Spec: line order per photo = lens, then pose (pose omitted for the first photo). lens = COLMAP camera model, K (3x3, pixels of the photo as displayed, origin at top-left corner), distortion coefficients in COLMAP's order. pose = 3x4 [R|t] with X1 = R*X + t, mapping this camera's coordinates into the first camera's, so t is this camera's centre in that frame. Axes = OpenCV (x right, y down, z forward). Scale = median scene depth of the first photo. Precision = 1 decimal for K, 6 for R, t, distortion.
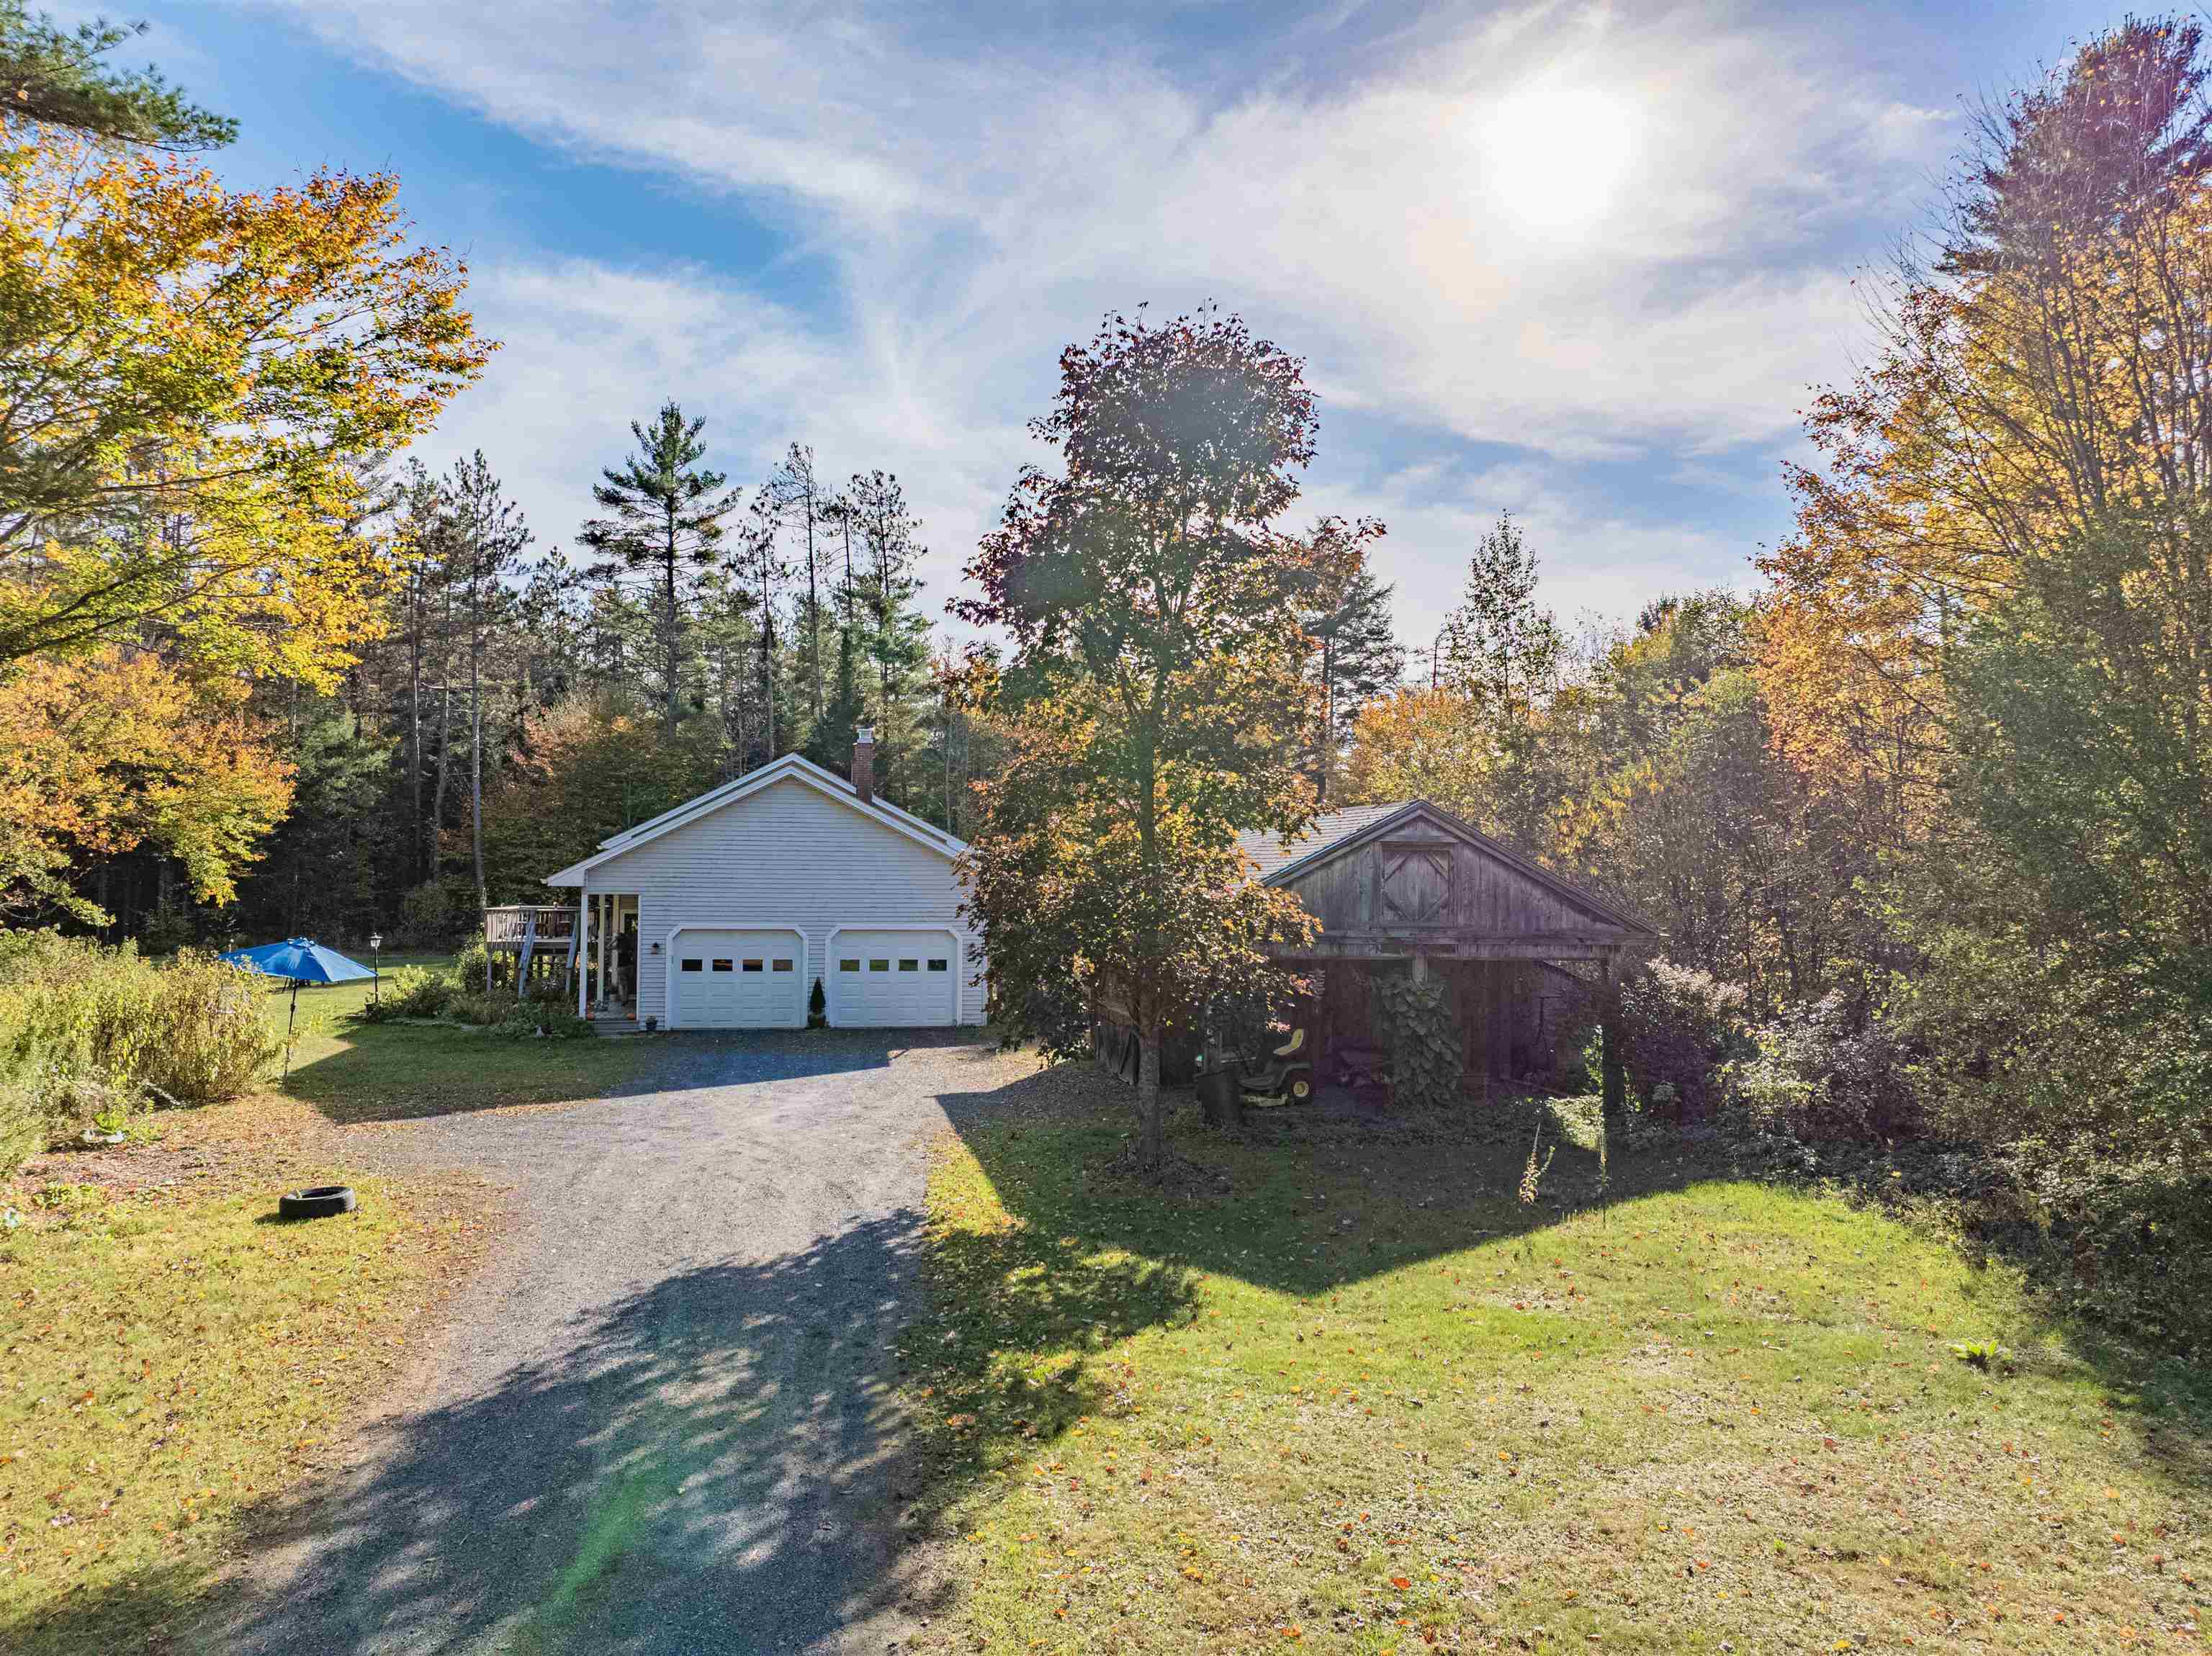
lens RADIAL K [[1551.2, 0, 1091.4], [0, 1551.2, 835.3], [0, 0, 1]] dist [-0.025610, -0.002839]
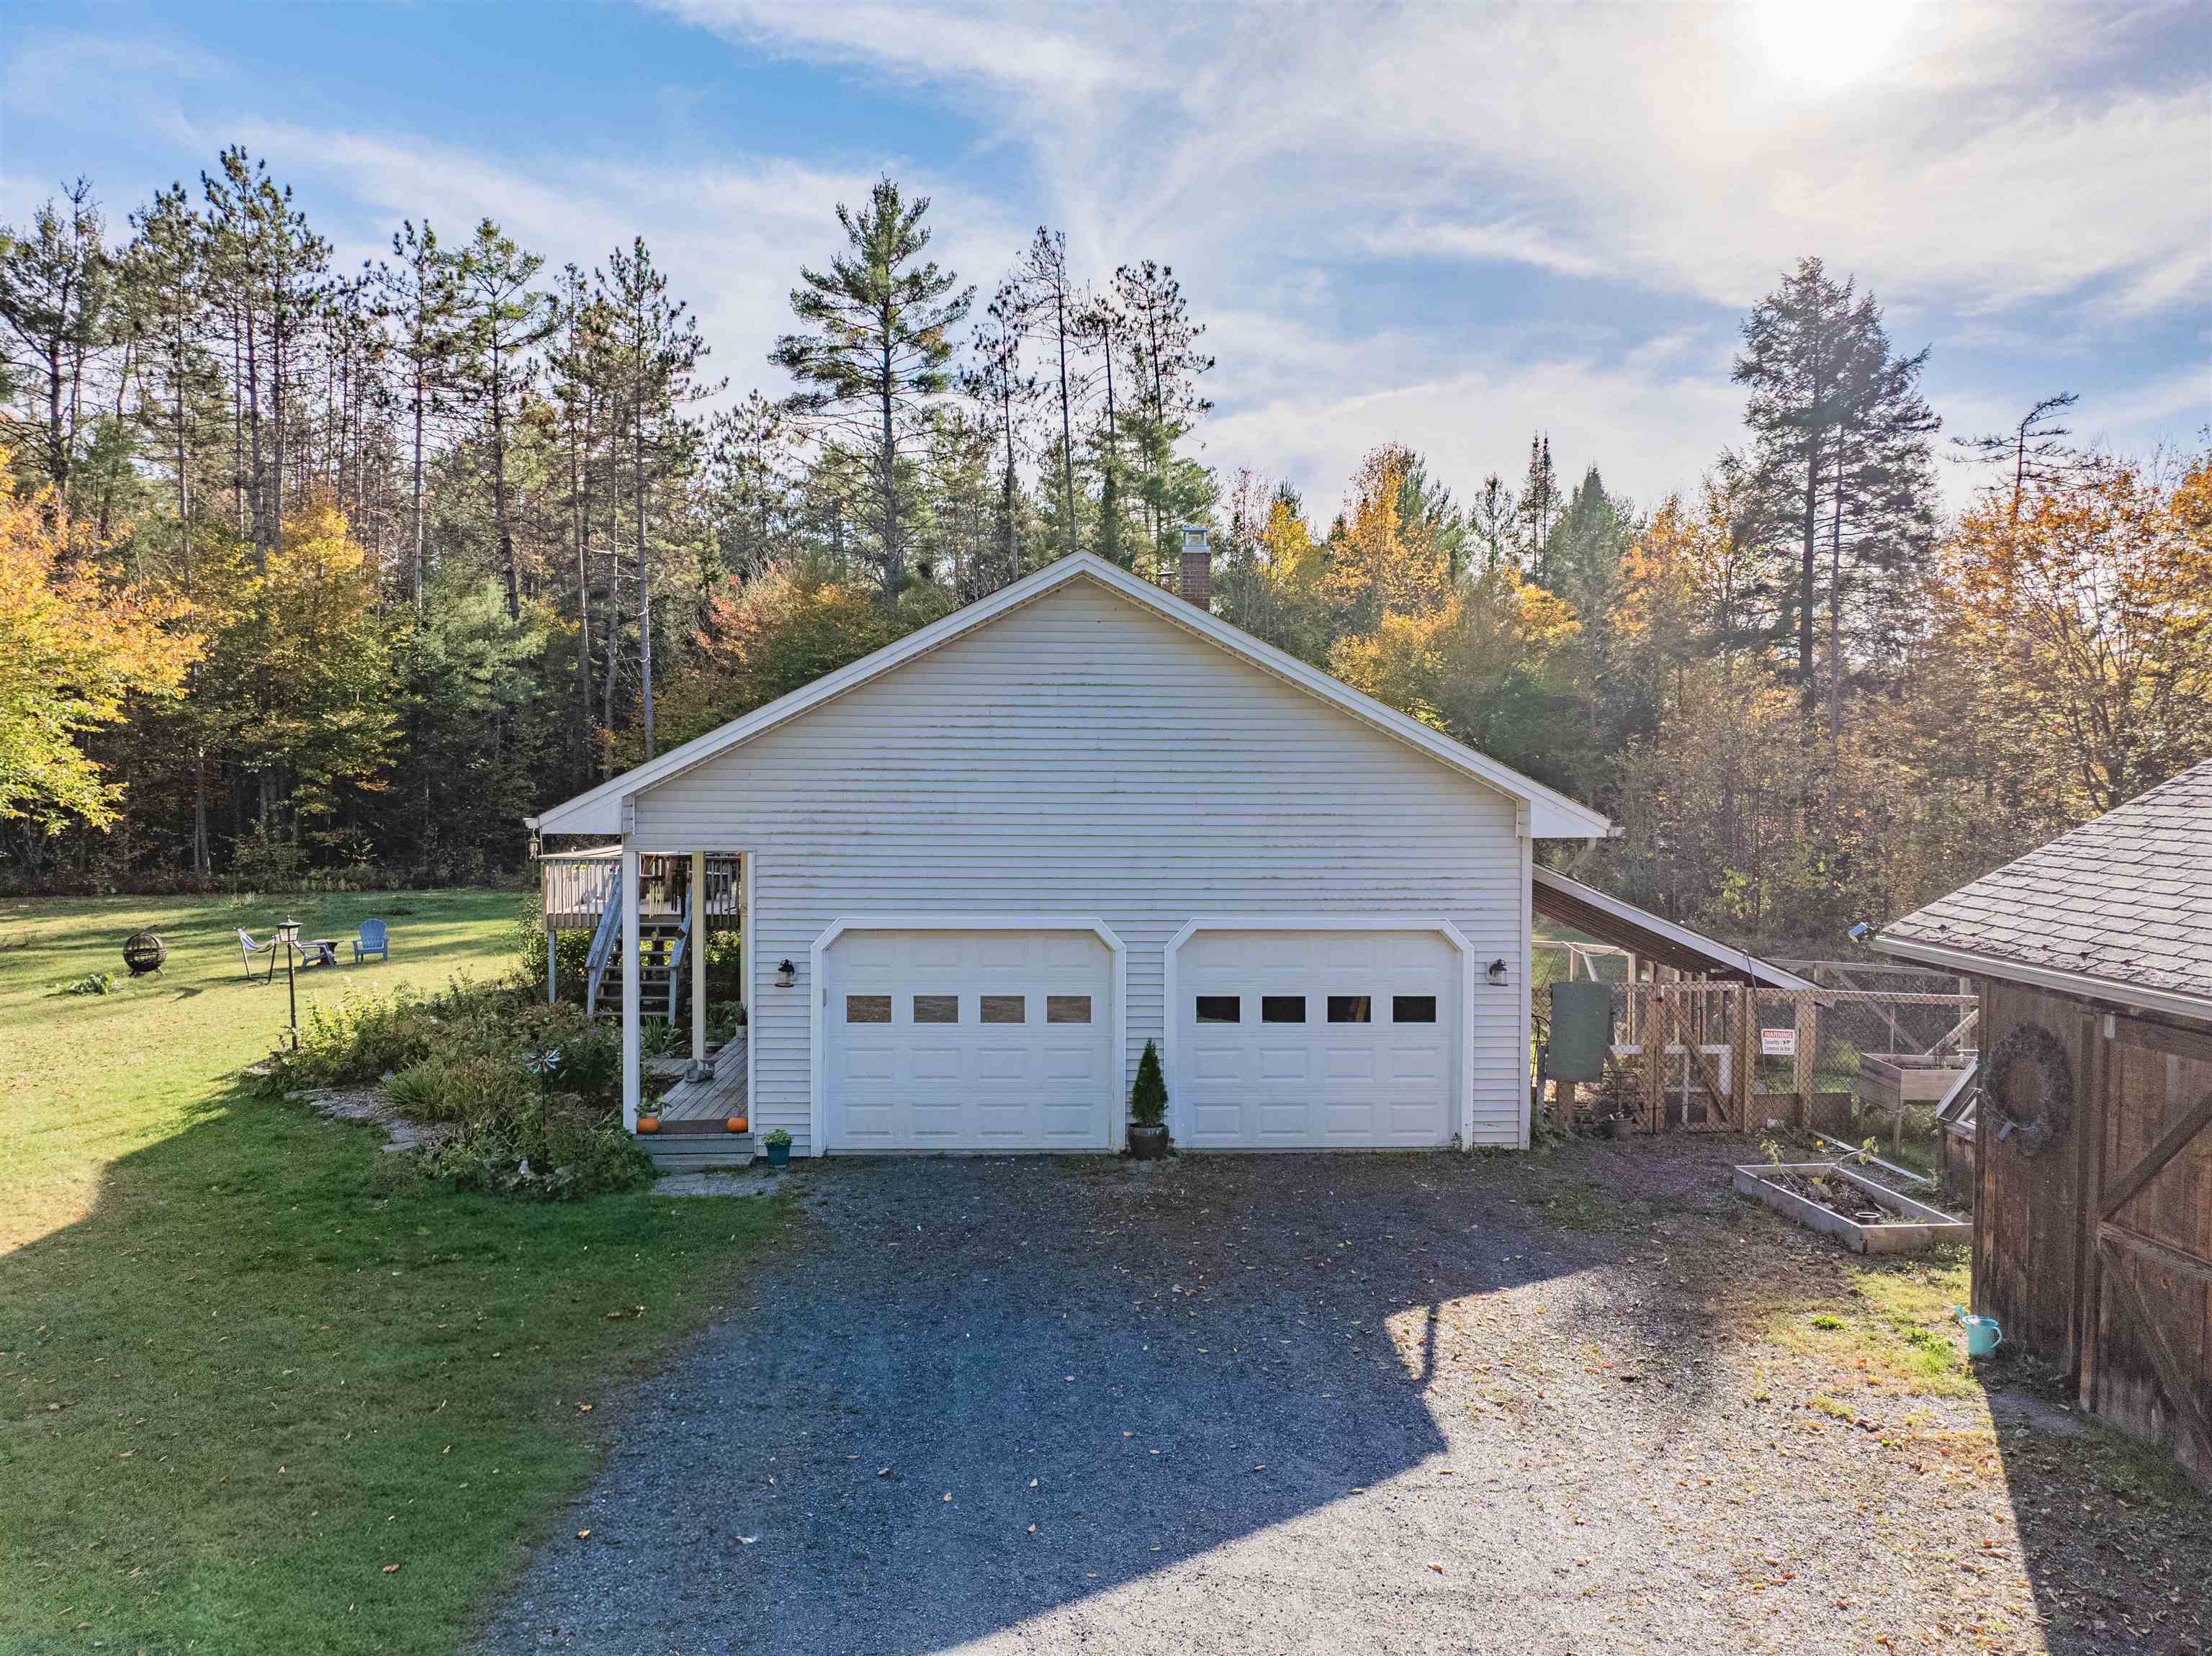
lens RADIAL K [[1556.0, 0, 1111.0], [0, 1556.0, 831.3], [0, 0, 1]] dist [-0.046748, 0.019909]
pose [[0.990166, 0.000200, -0.139901, -0.050869], [0.008062, 0.998256, 0.058487, 0.002980], [0.139668, -0.059040, 0.988437, 0.229839]]
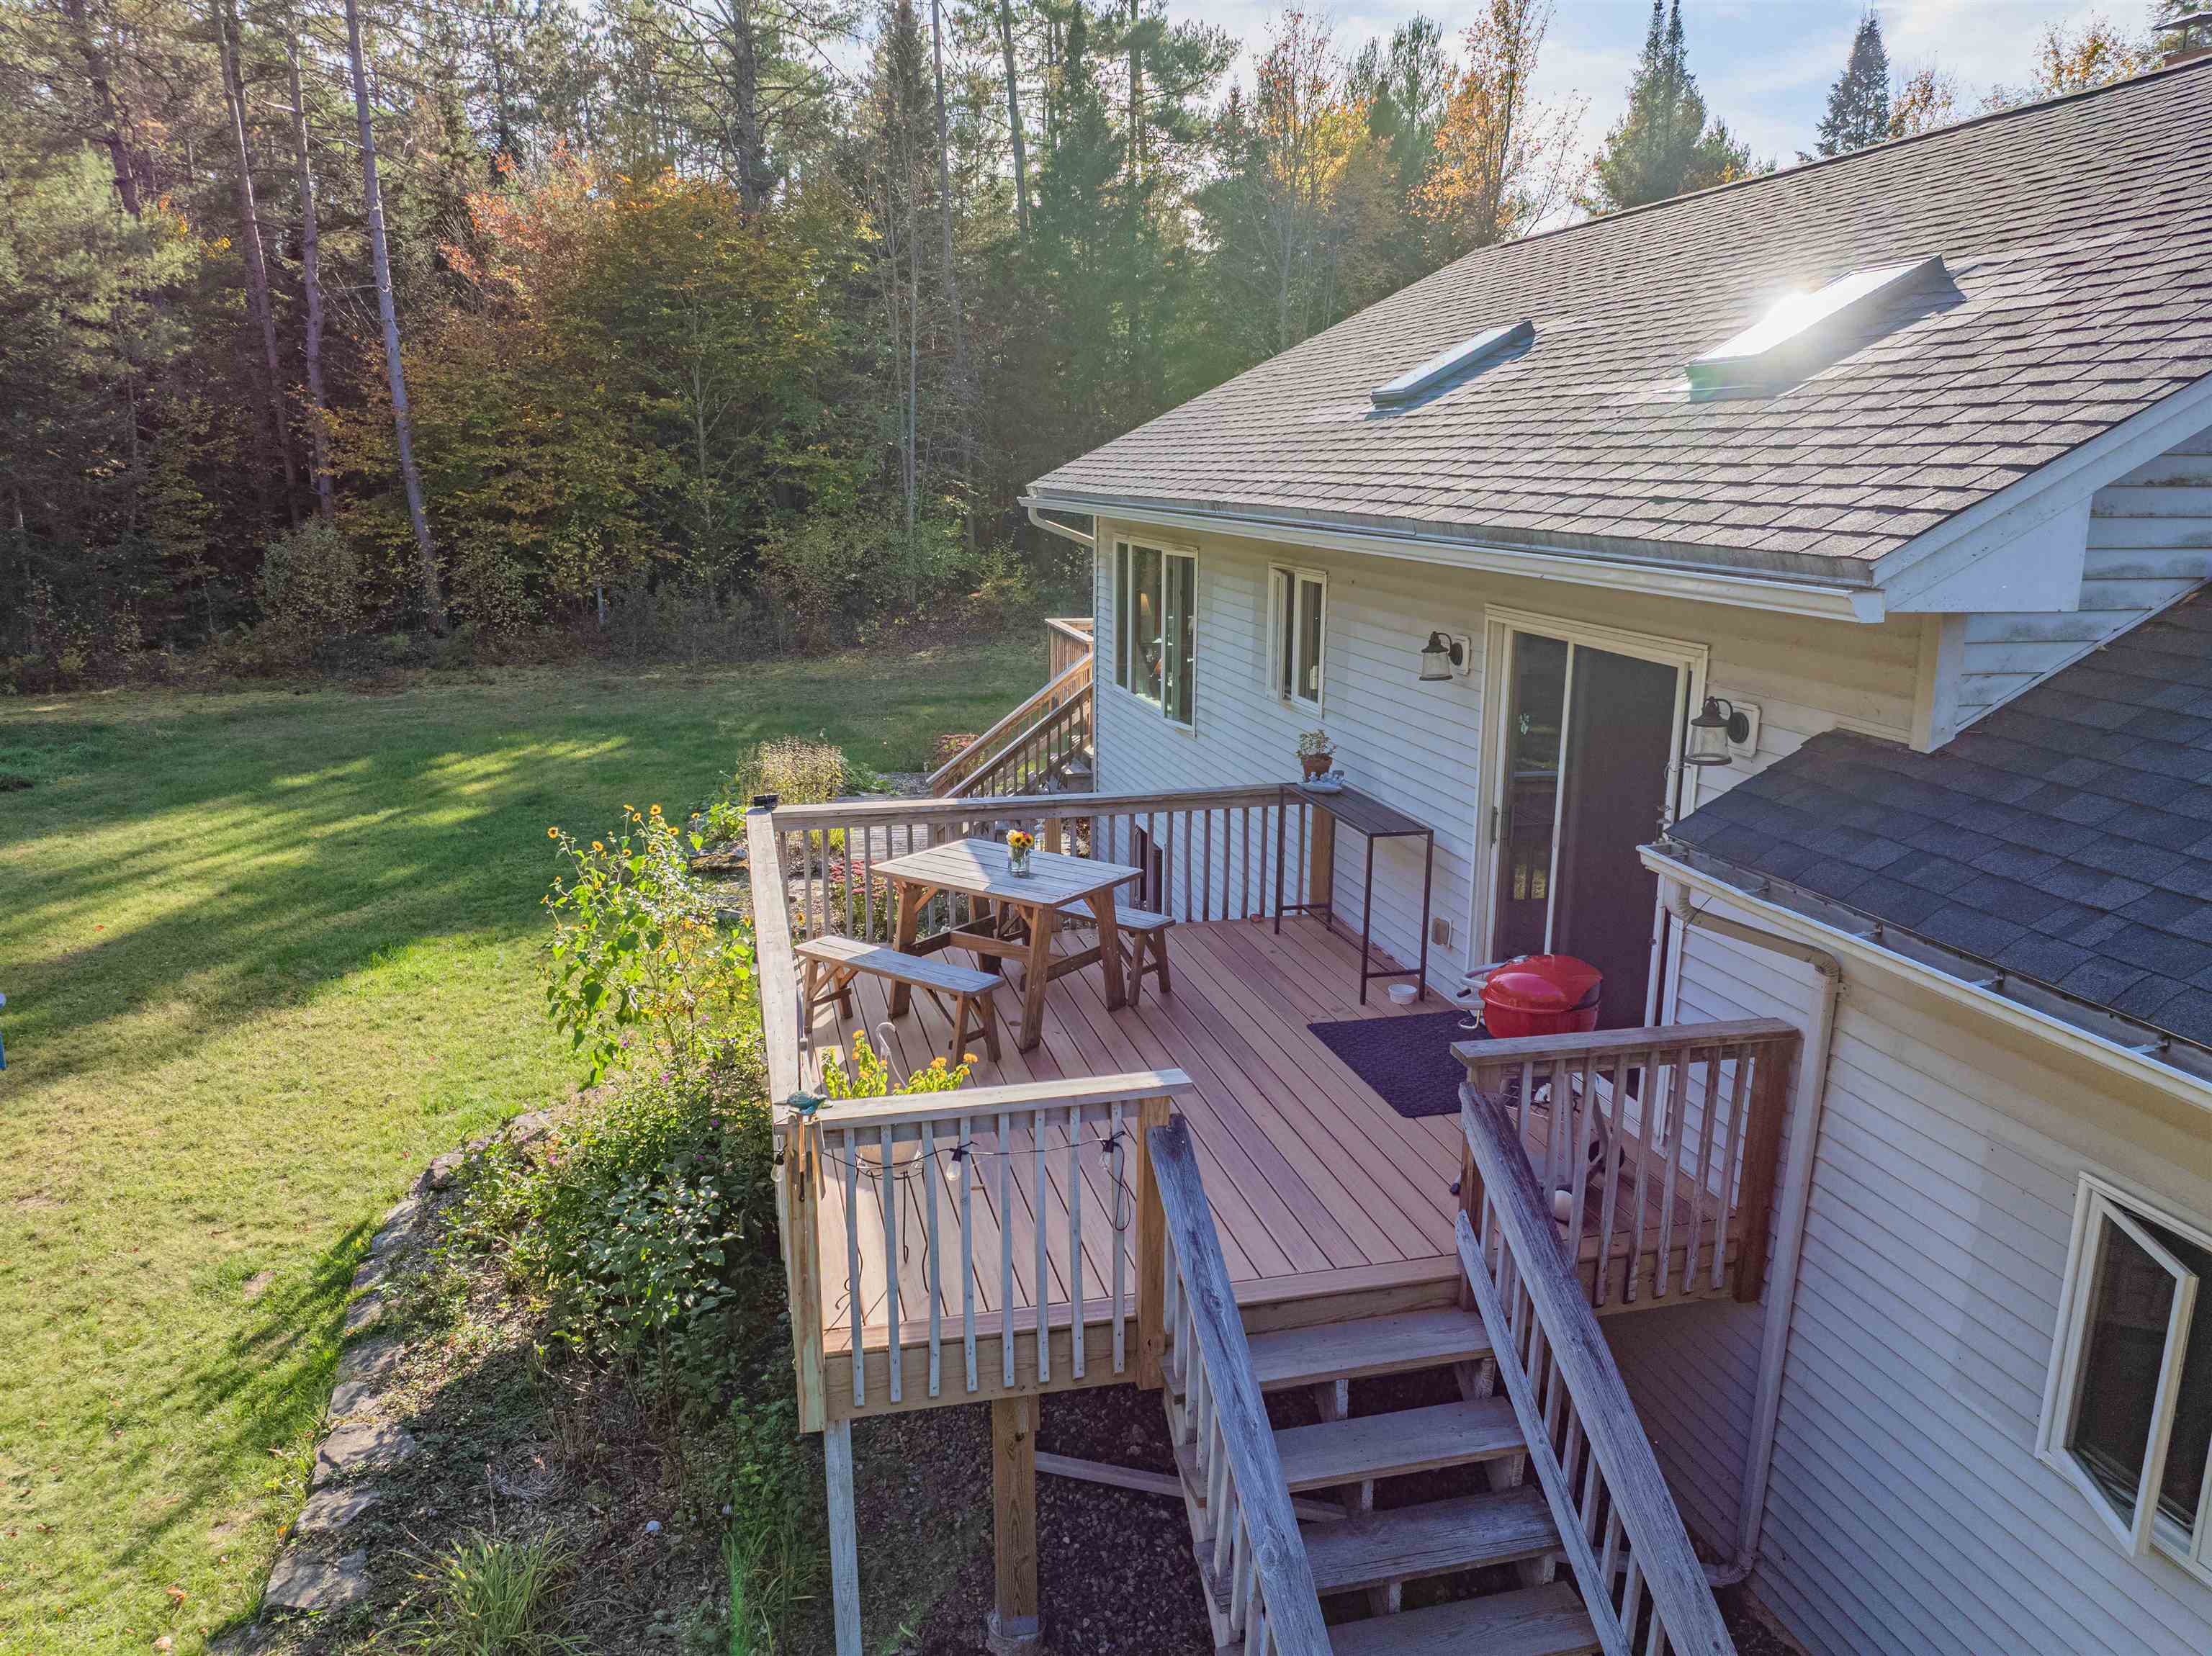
lens RADIAL K [[1556.0, 0, 1107.2], [0, 1556.0, 815.8], [0, 0, 1]] dist [-0.046748, 0.019909]
pose [[0.998132, -0.019889, 0.057763, -0.187149], [0.004334, 0.966190, 0.257793, -0.003376], [-0.060937, -0.257062, 0.964472, 0.442047]]
